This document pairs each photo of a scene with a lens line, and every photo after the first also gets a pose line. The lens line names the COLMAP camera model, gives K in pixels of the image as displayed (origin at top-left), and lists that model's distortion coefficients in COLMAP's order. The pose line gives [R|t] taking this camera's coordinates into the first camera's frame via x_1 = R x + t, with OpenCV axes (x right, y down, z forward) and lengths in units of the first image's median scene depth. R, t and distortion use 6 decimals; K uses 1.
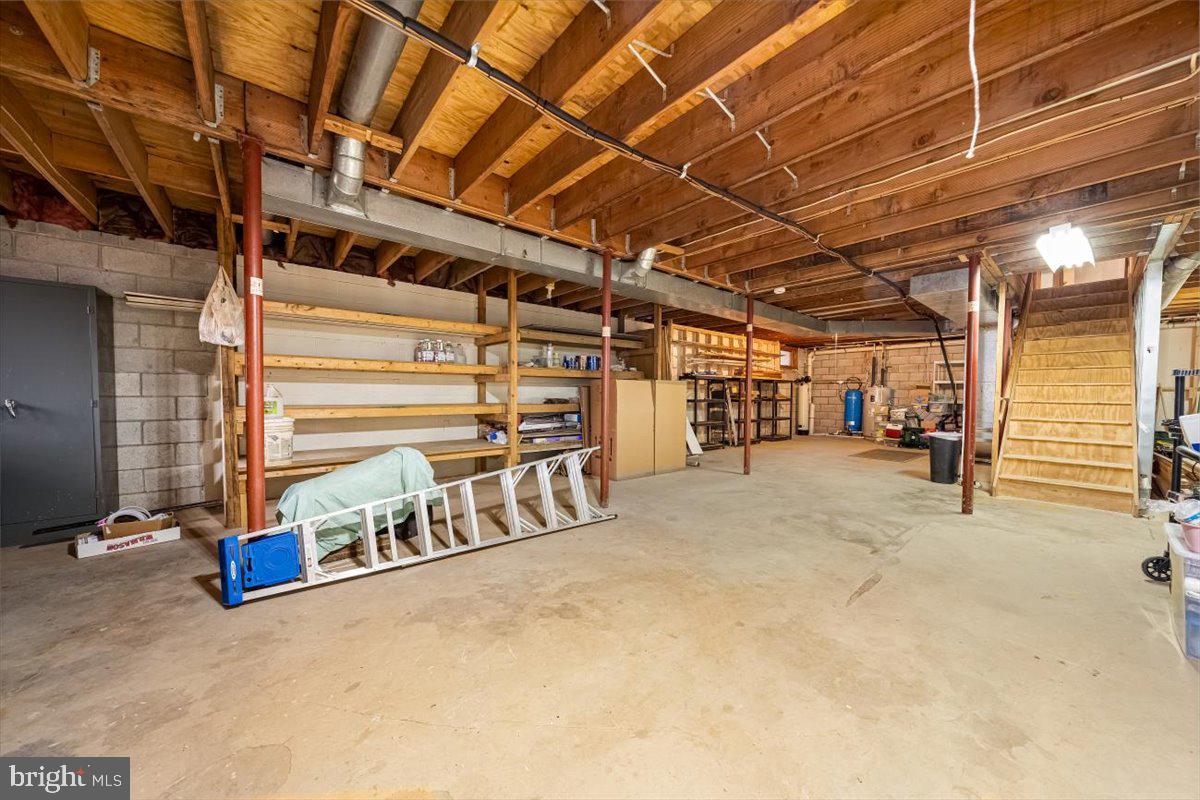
lens RADIAL K [[413.2, 0, 606.4], [0, 413.2, 400.8], [0, 0, 1]] dist [-0.005785, -0.000095]
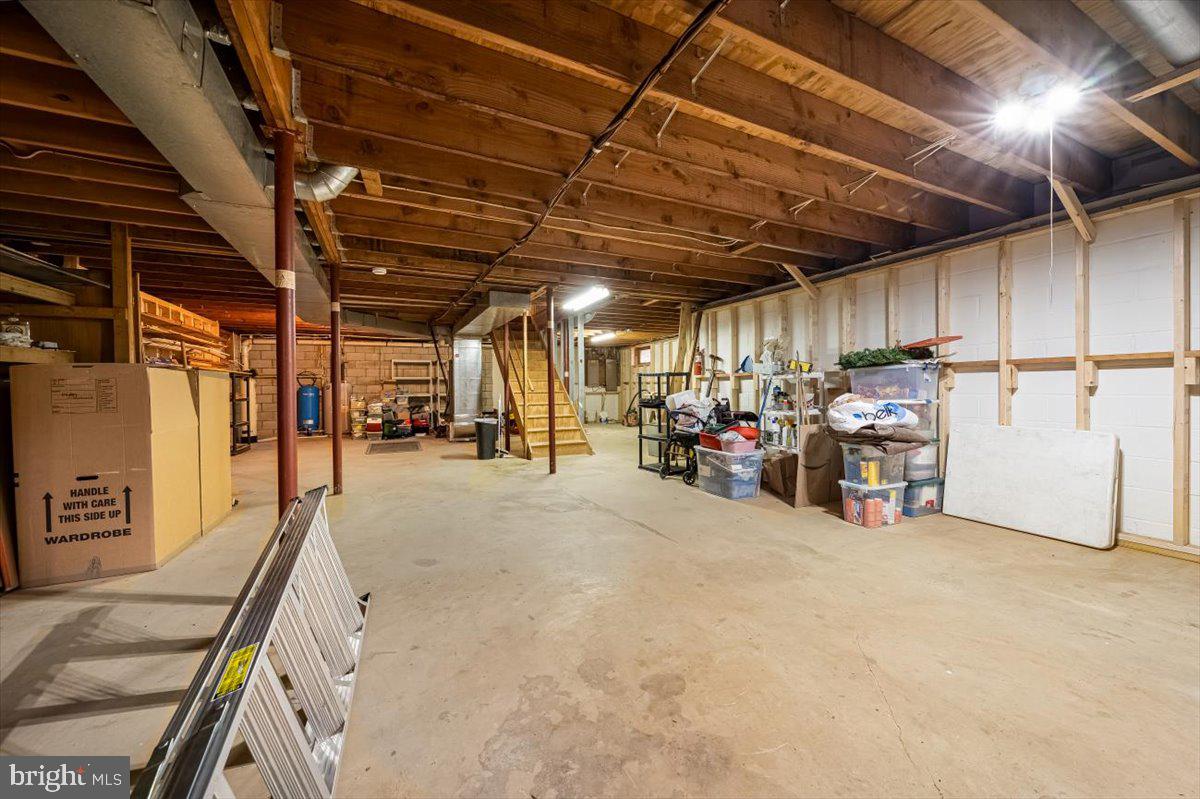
lens RADIAL K [[413.2, 0, 604.3], [0, 413.2, 390.8], [0, 0, 1]] dist [-0.005785, -0.000095]
pose [[0.264200, -0.019796, 0.964265, -0.554181], [0.033337, 0.999379, 0.011383, -0.017758], [-0.963891, 0.029138, 0.264696, 0.605495]]
